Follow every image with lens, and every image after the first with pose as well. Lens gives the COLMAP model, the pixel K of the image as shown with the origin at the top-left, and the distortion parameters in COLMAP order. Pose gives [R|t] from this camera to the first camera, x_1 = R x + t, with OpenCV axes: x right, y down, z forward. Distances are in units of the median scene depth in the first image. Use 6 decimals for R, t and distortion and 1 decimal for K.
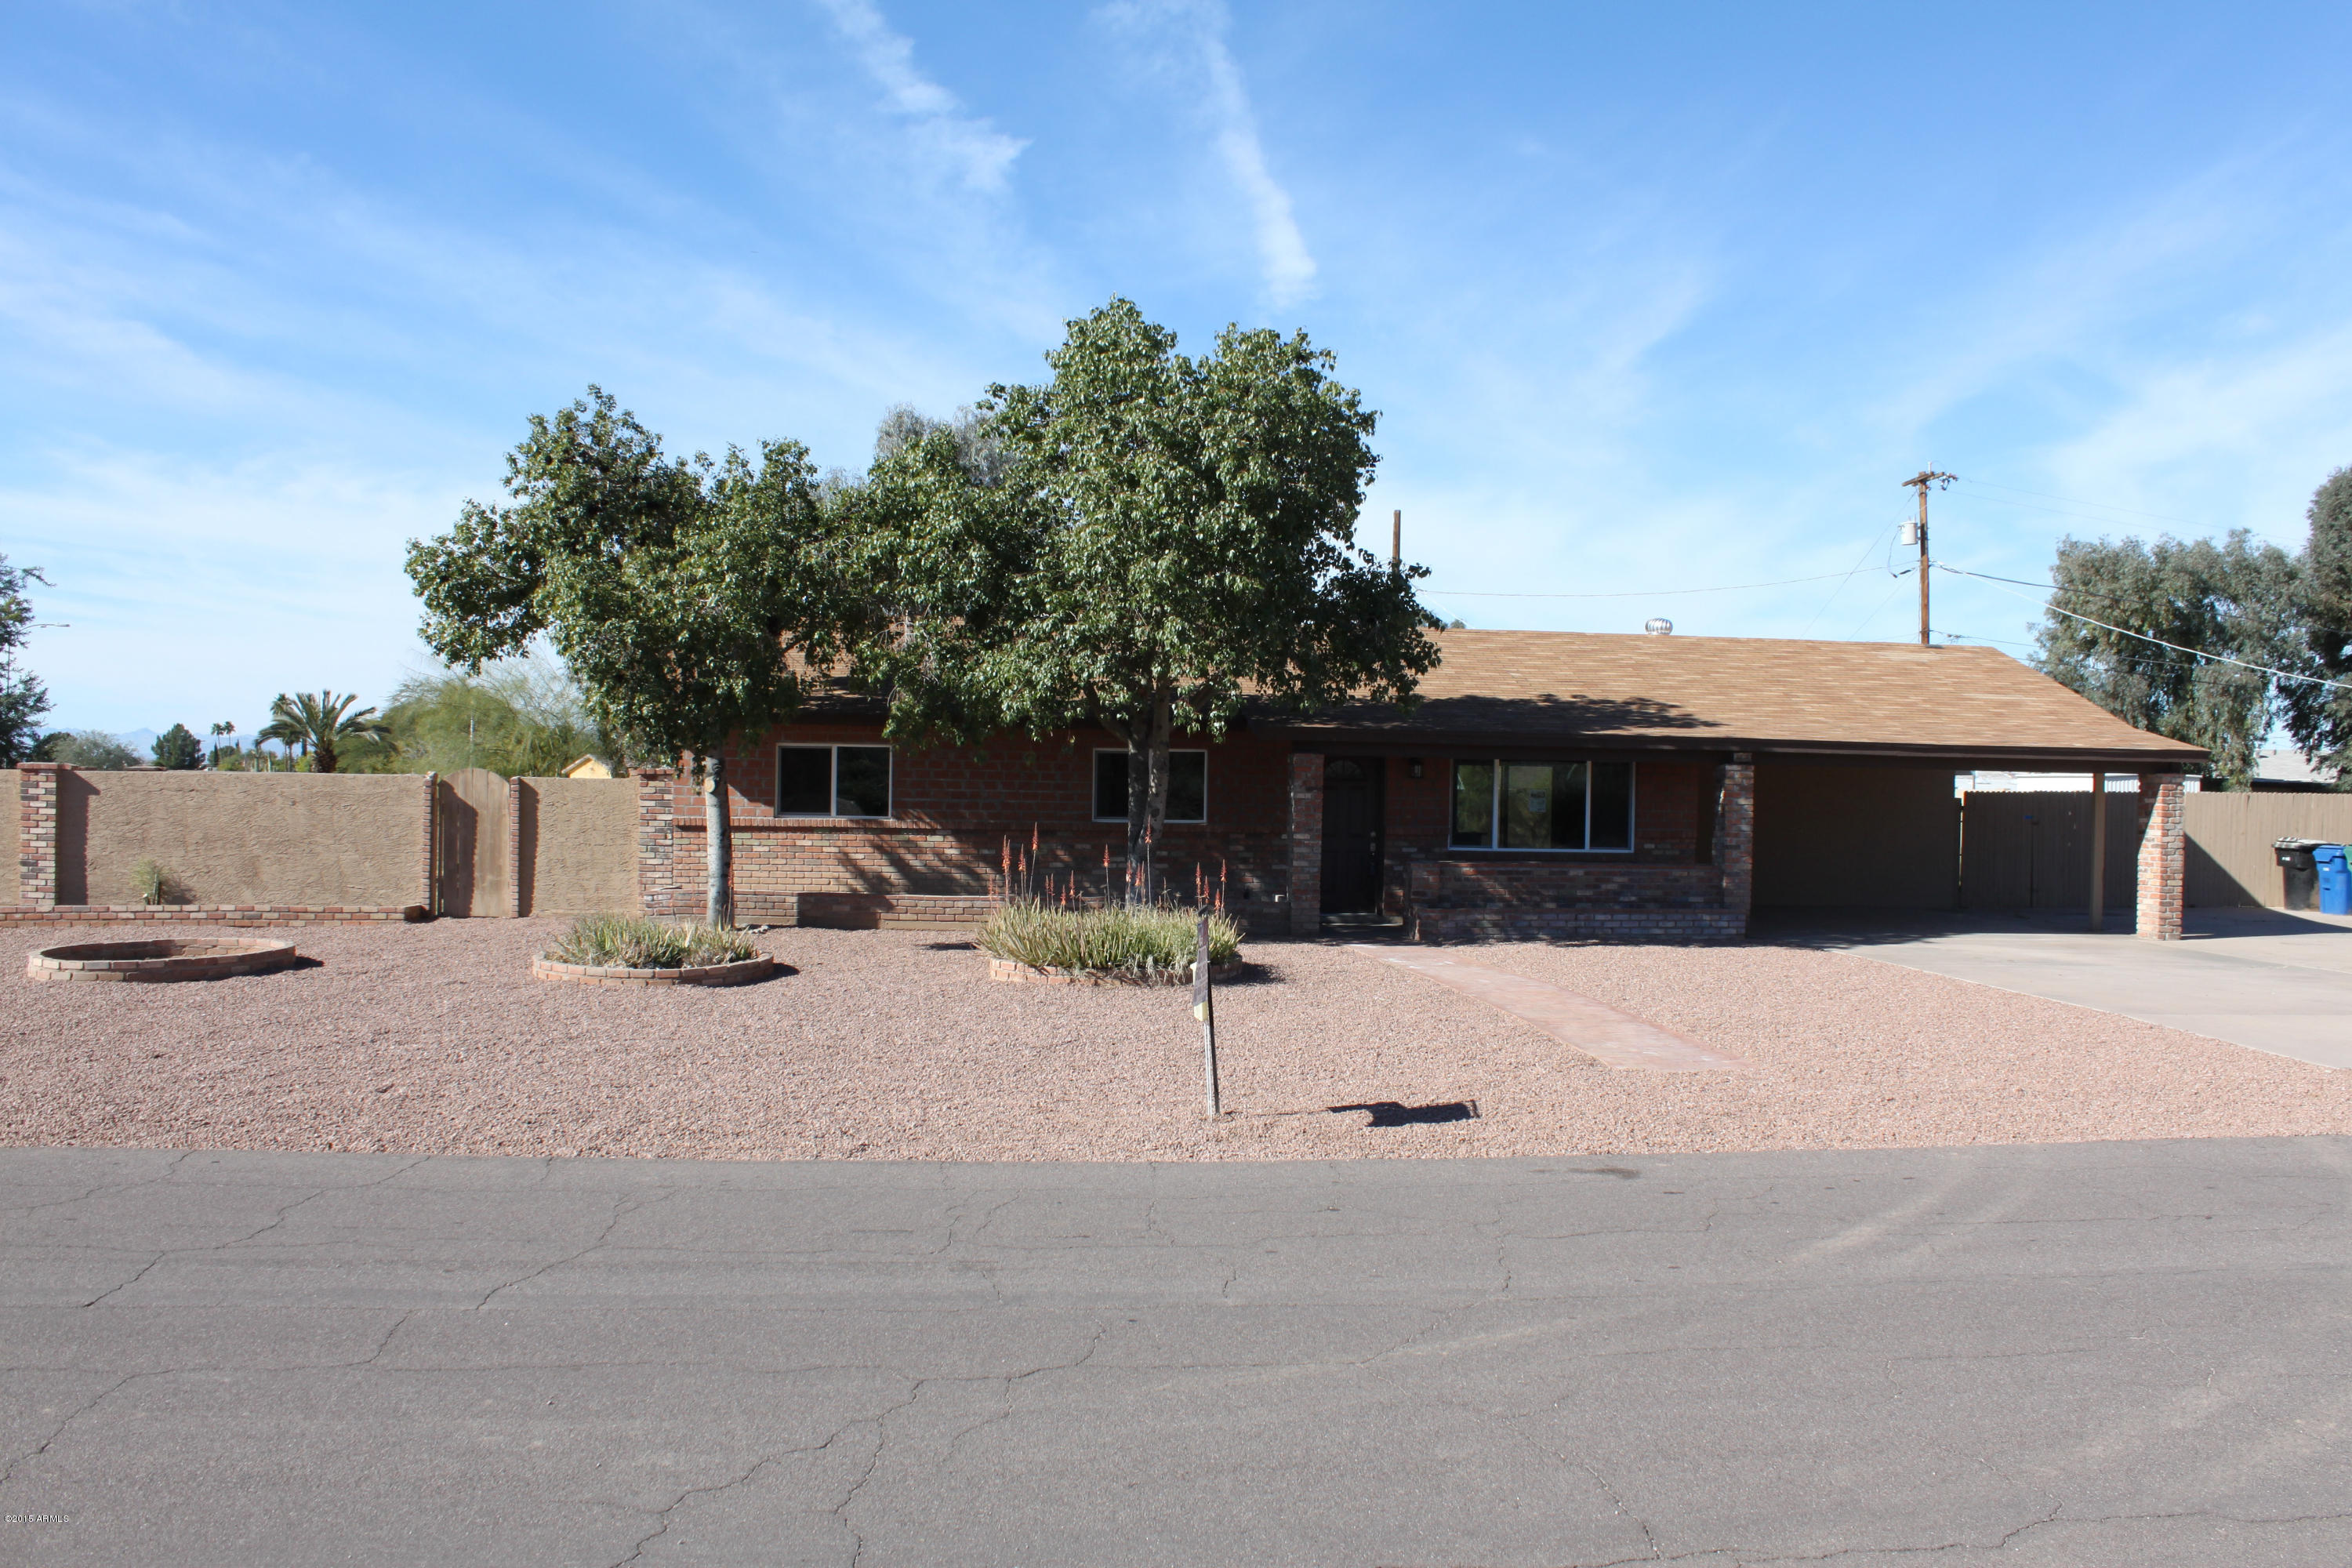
lens RADIAL K [[1975.9, 0, 1226.6], [0, 1975.9, 782.3], [0, 0, 1]] dist [-0.168454, 0.150830]
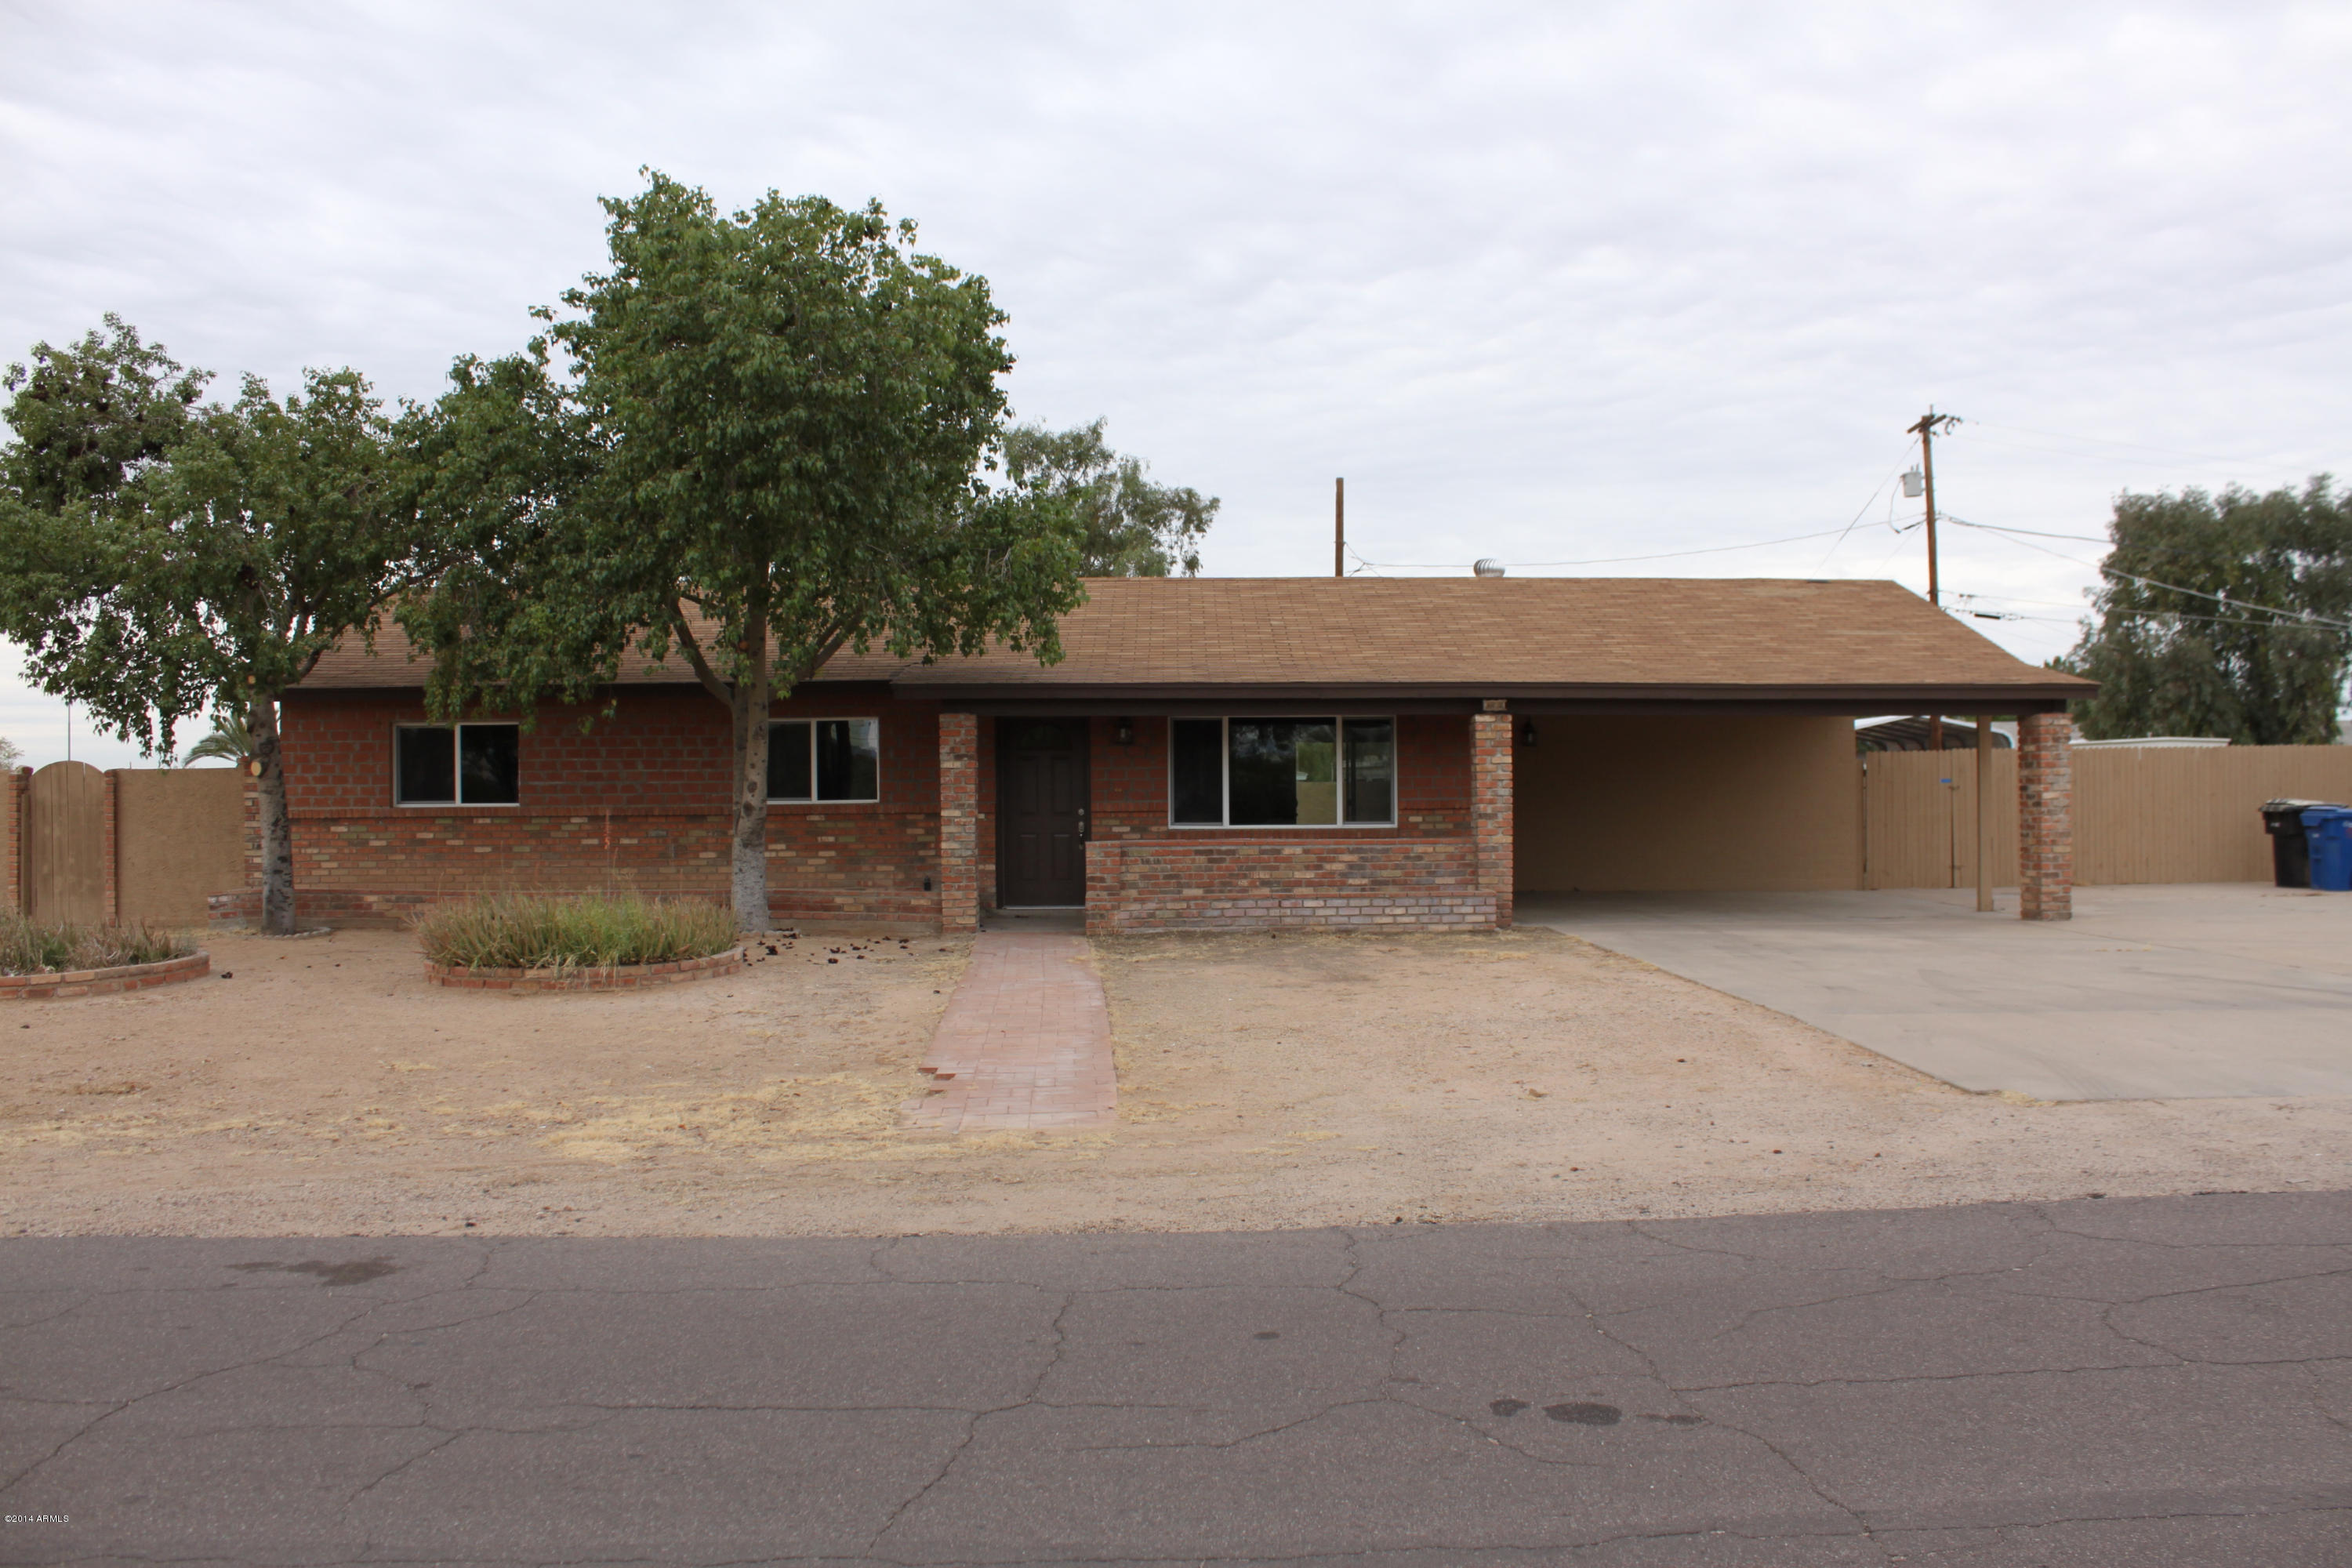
lens RADIAL K [[1975.9, 0, 1226.6], [0, 1975.9, 782.3], [0, 0, 1]] dist [-0.168454, 0.150830]
pose [[0.996915, -0.024660, -0.074520, 0.205485], [0.024054, 0.999670, -0.009007, 0.023236], [0.074718, 0.007186, 0.997179, 0.164178]]
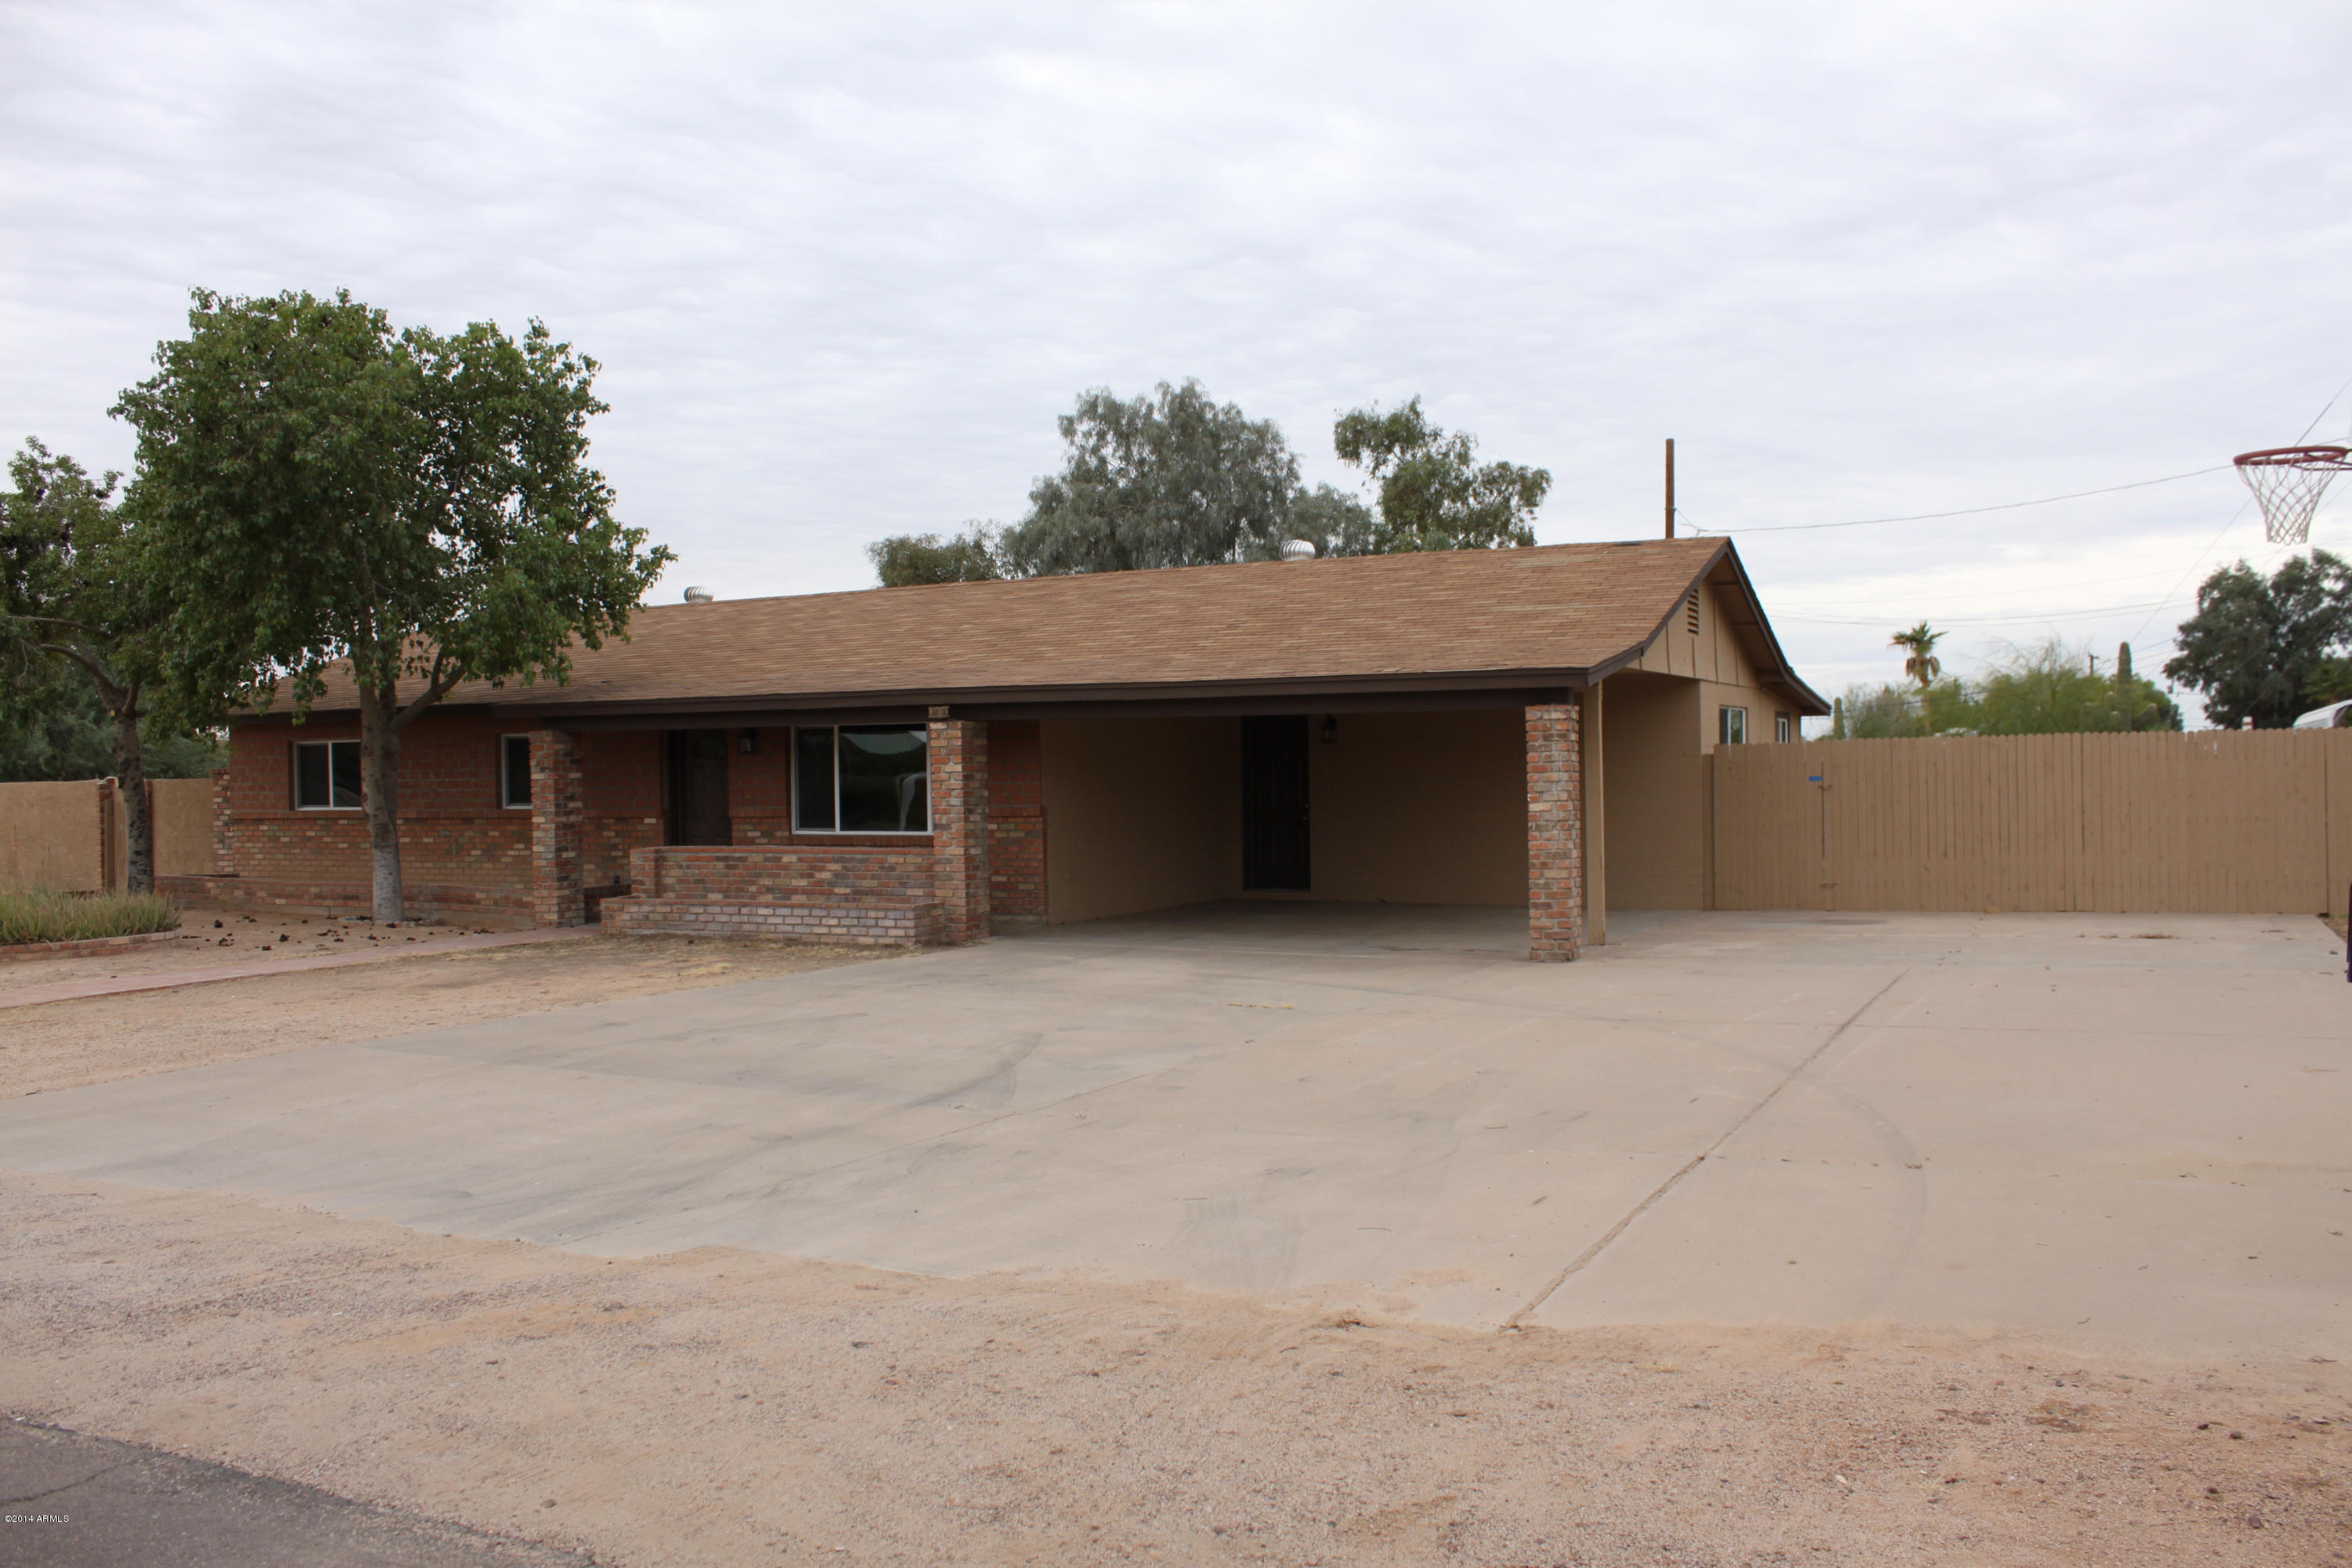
lens RADIAL K [[1997.3, 0, 1165.7], [0, 1997.3, 787.9], [0, 0, 1]] dist [-0.162022, 0.152287]
pose [[0.833677, -0.024729, -0.551699, 0.755610], [0.025764, 0.999651, -0.005875, 0.023960], [0.551651, -0.009316, 0.834023, 0.366284]]
